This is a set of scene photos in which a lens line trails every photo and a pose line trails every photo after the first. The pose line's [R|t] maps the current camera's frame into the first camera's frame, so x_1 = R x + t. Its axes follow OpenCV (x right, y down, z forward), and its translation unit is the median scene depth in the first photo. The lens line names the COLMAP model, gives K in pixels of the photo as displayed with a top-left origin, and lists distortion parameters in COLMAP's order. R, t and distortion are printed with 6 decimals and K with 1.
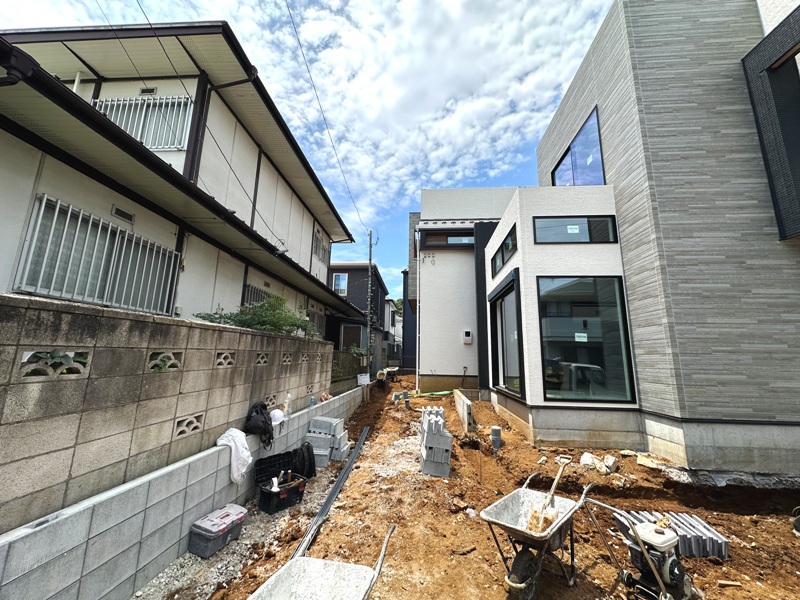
lens RADIAL K [[320.3, 0, 401.8], [0, 320.3, 298.4], [0, 0, 1]] dist [-0.002561, 0.000864]
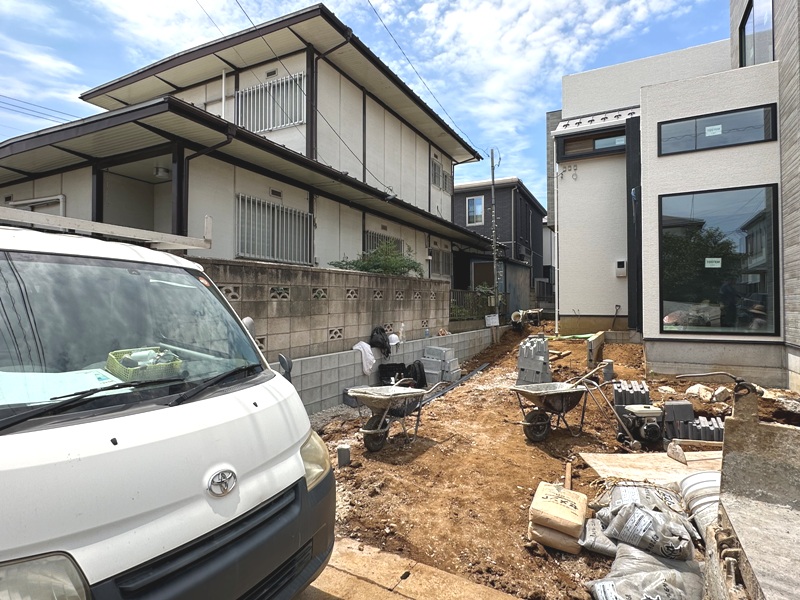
lens RADIAL K [[444.7, 0, 400.7], [0, 444.7, 294.6], [0, 0, 1]] dist [-0.004143, -0.001686]
pose [[0.918981, -0.029274, -0.393214, 0.254299], [0.091490, 0.985855, 0.140427, -0.039209], [0.383541, -0.165024, 0.908660, -0.427907]]
